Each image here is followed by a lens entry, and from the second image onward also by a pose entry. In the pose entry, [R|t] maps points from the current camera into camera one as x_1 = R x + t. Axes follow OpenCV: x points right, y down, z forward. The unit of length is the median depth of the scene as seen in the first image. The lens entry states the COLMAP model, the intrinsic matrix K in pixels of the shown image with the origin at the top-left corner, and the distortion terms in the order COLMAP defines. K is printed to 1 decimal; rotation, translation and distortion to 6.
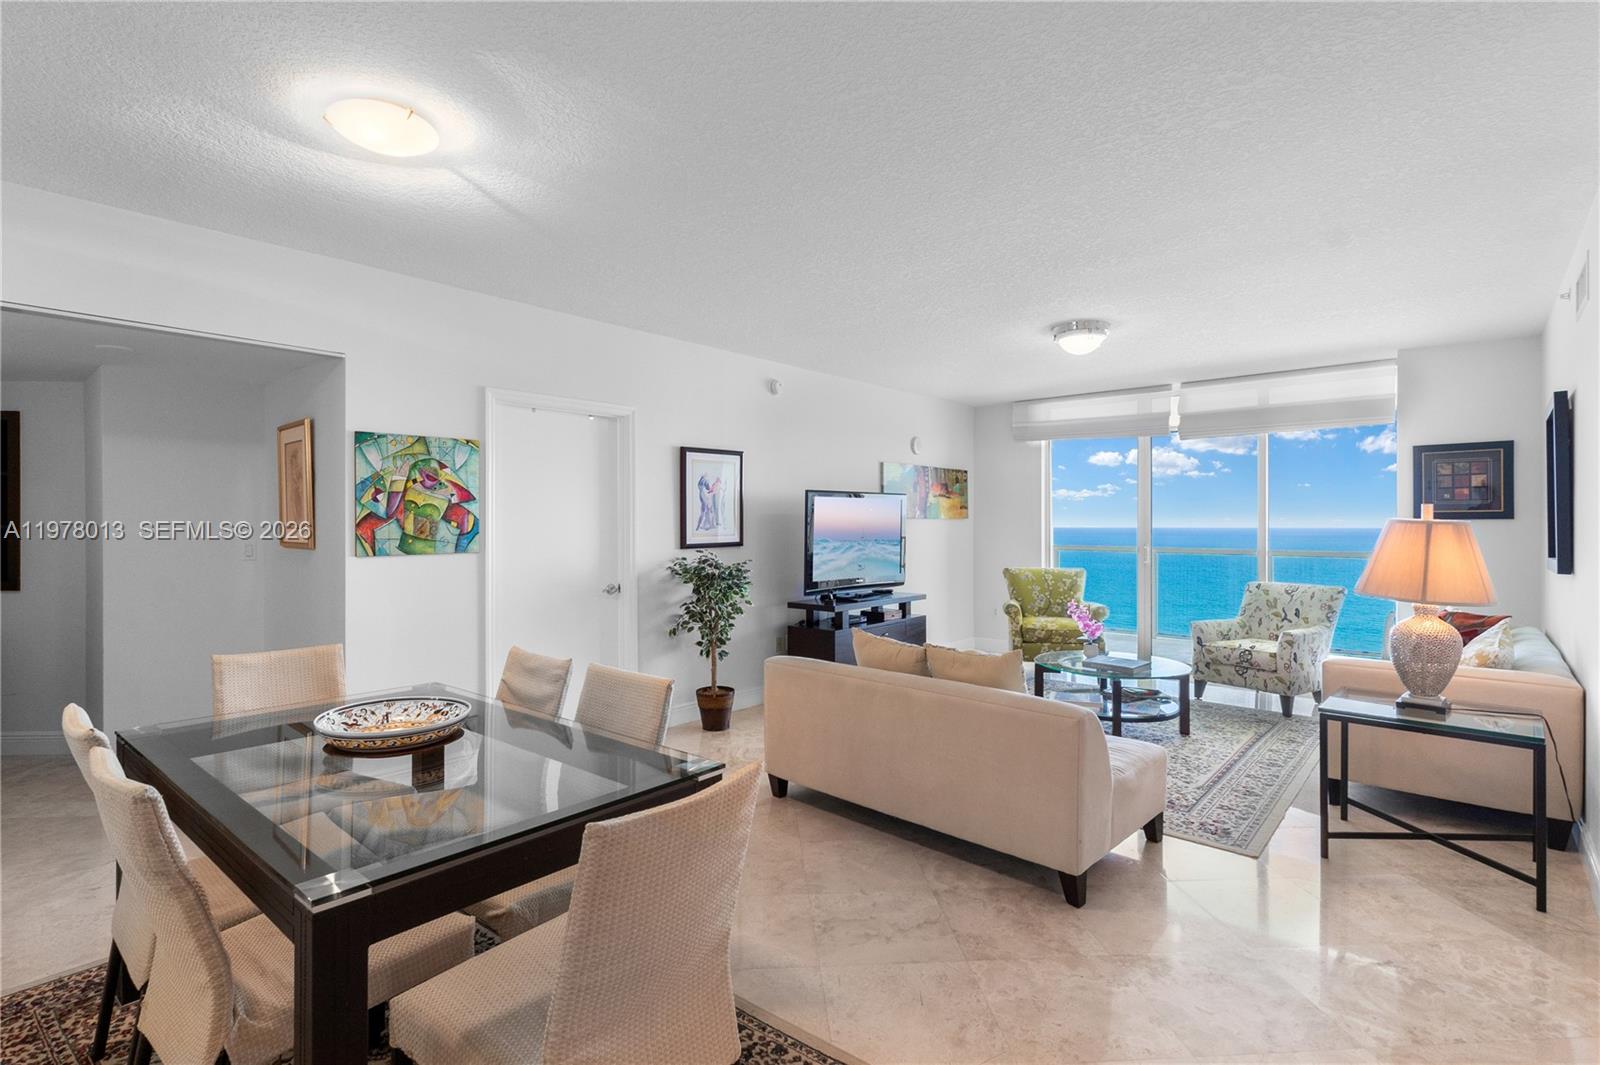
lens RADIAL K [[749.0, 0, 806.2], [0, 749.0, 519.6], [0, 0, 1]] dist [-0.003374, -0.000242]
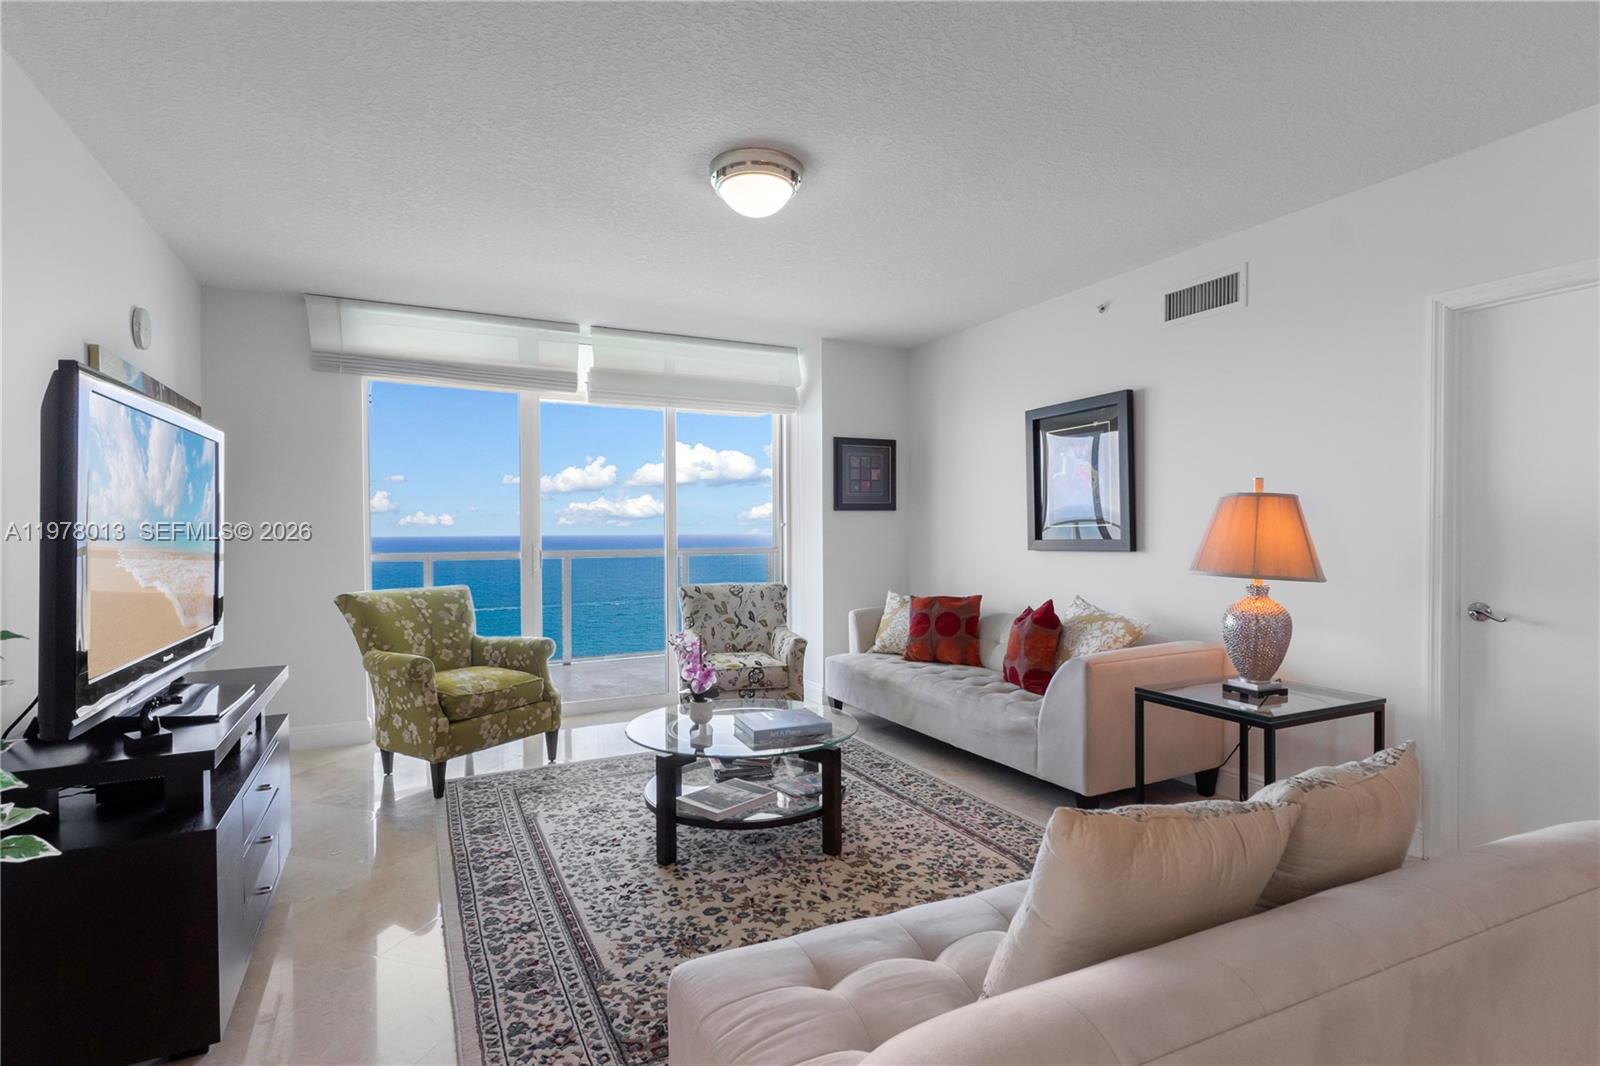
lens RADIAL K [[769.5, 0, 778.5], [0, 769.5, 524.7], [0, 0, 1]] dist [0.000325, 0.000387]
pose [[0.378929, 0.005791, 0.925408, -0.164723], [0.003668, 0.999963, -0.007760, 0.025712], [-0.925418, 0.006334, 0.378894, 0.640714]]
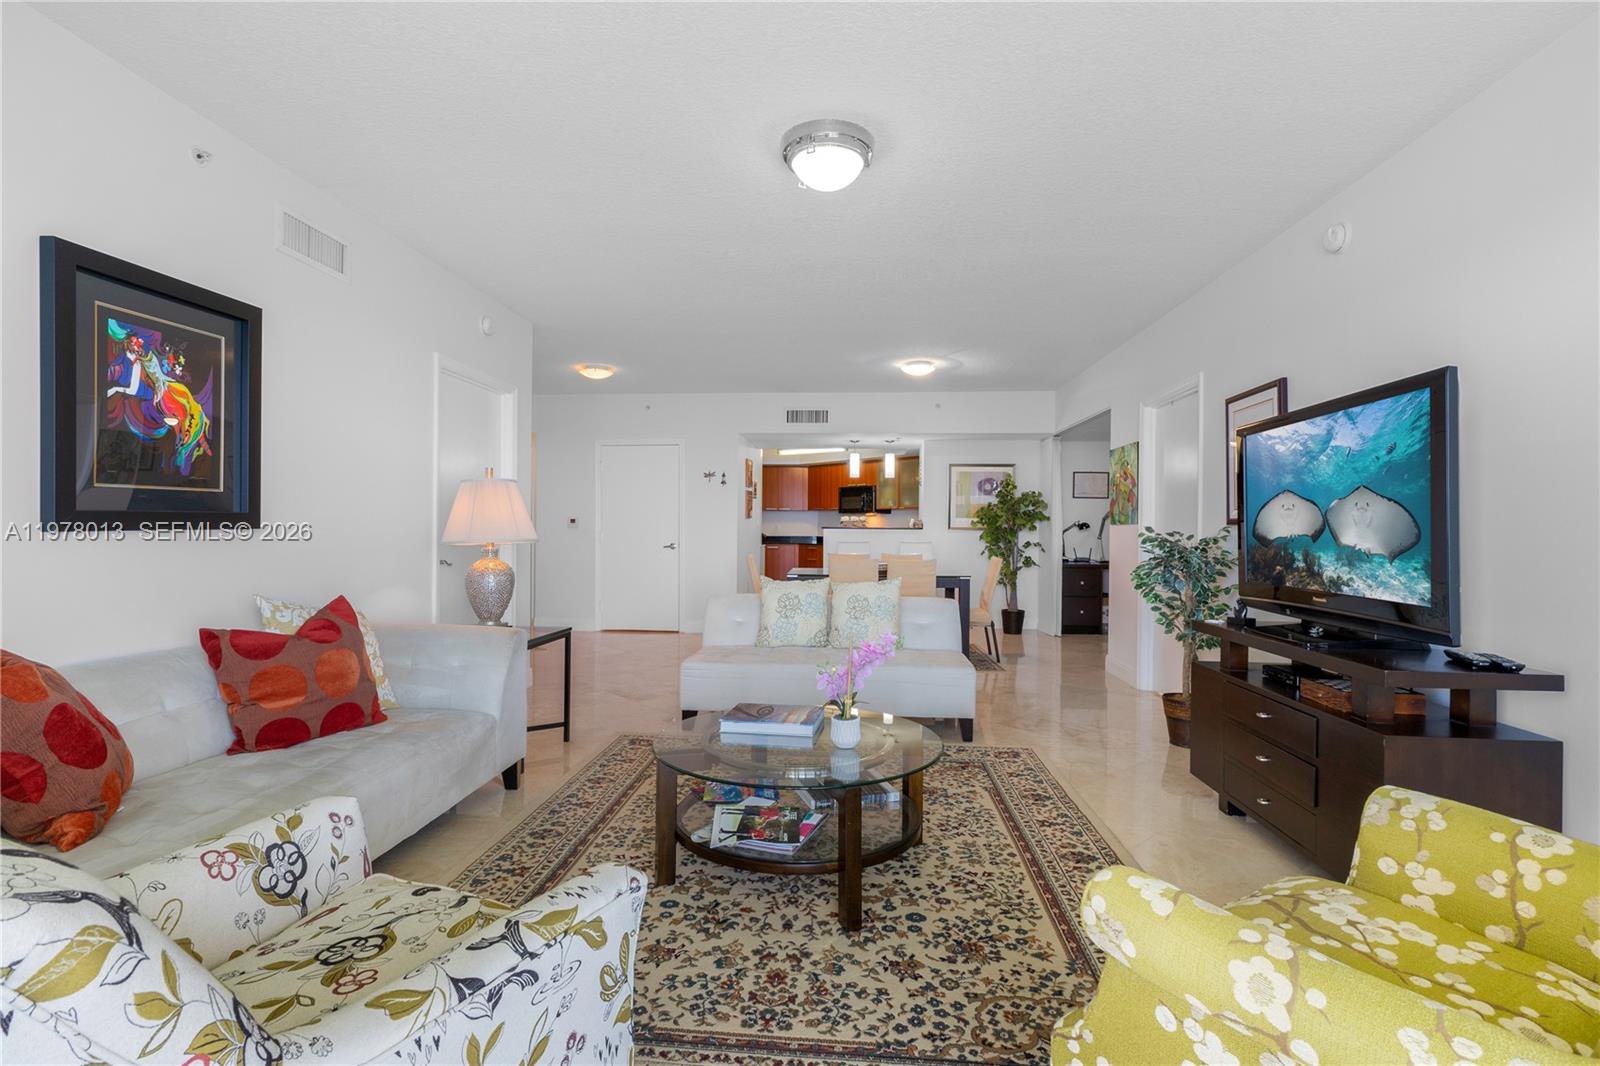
lens RADIAL K [[749.4, 0, 805.9], [0, 749.4, 533.2], [0, 0, 1]] dist [0.002774, 0.000333]
pose [[-0.790267, -0.004257, -0.612748, 0.633927], [-0.007224, 0.999971, 0.002370, 0.044106], [0.612721, 0.006300, -0.790274, 1.244536]]
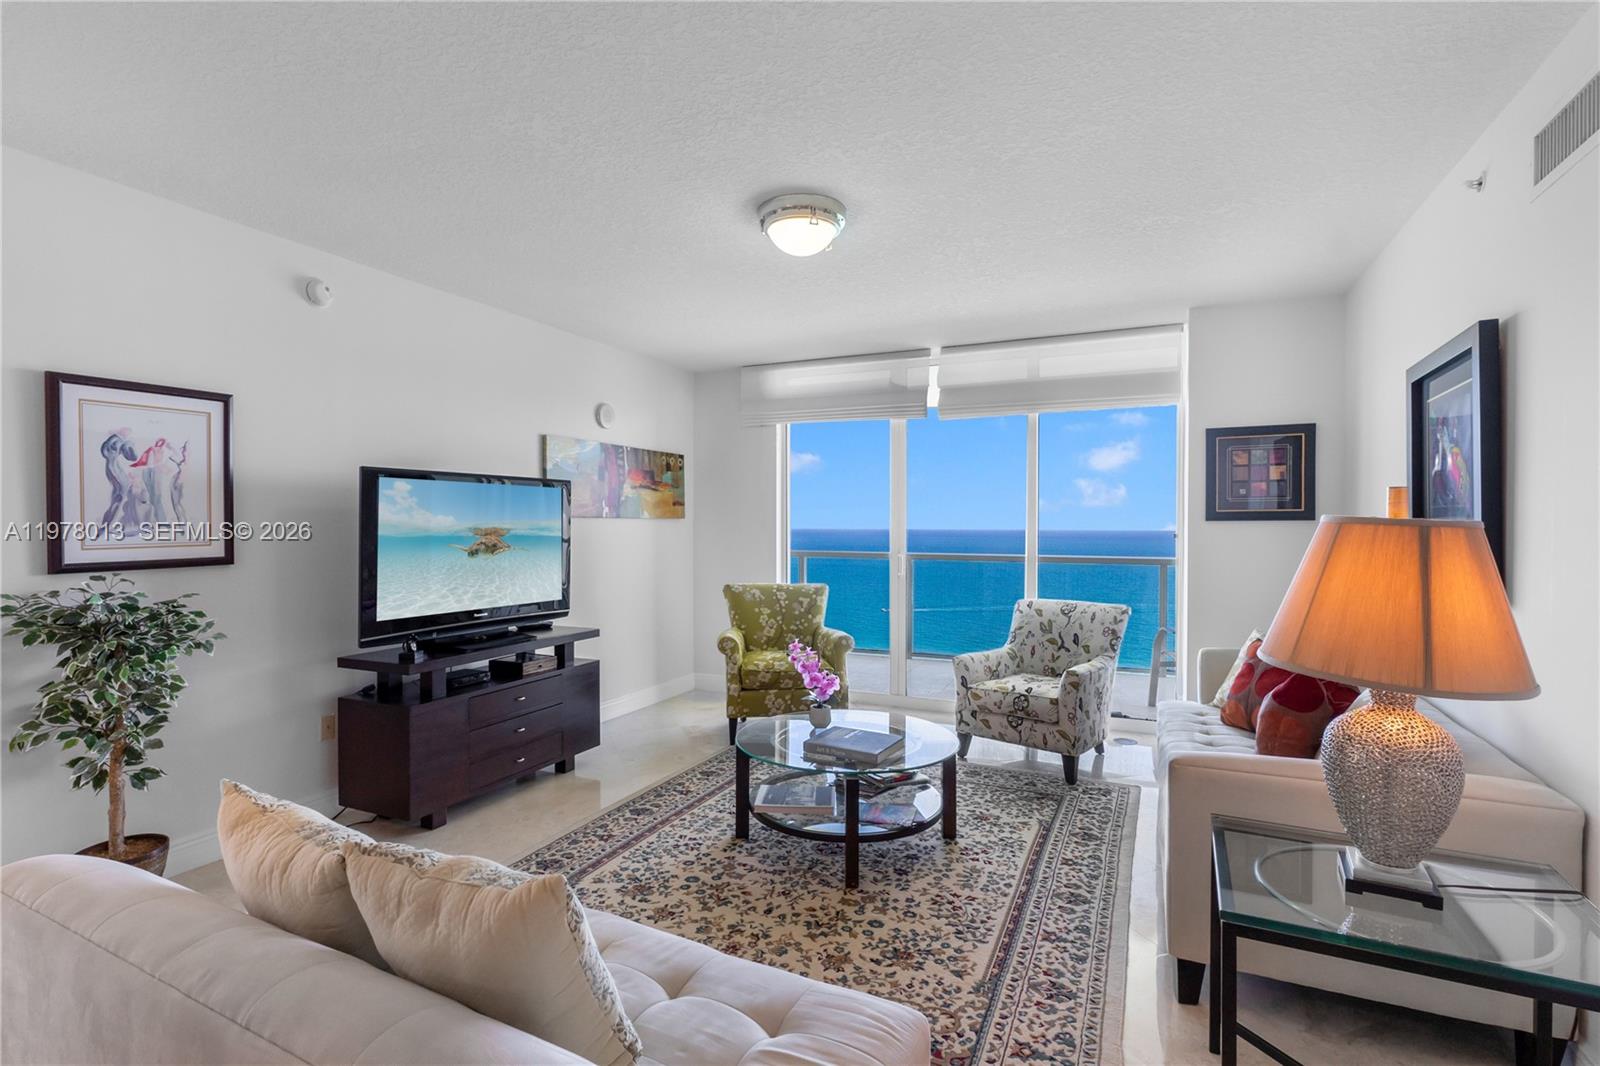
lens RADIAL K [[749.0, 0, 806.2], [0, 749.0, 520.1], [0, 0, 1]] dist [-0.003374, -0.000242]
pose [[0.956524, 0.003182, 0.291637, 0.158793], [-0.002606, 0.999994, -0.002362, 0.002271], [-0.291642, 0.001500, 0.956526, 0.336223]]
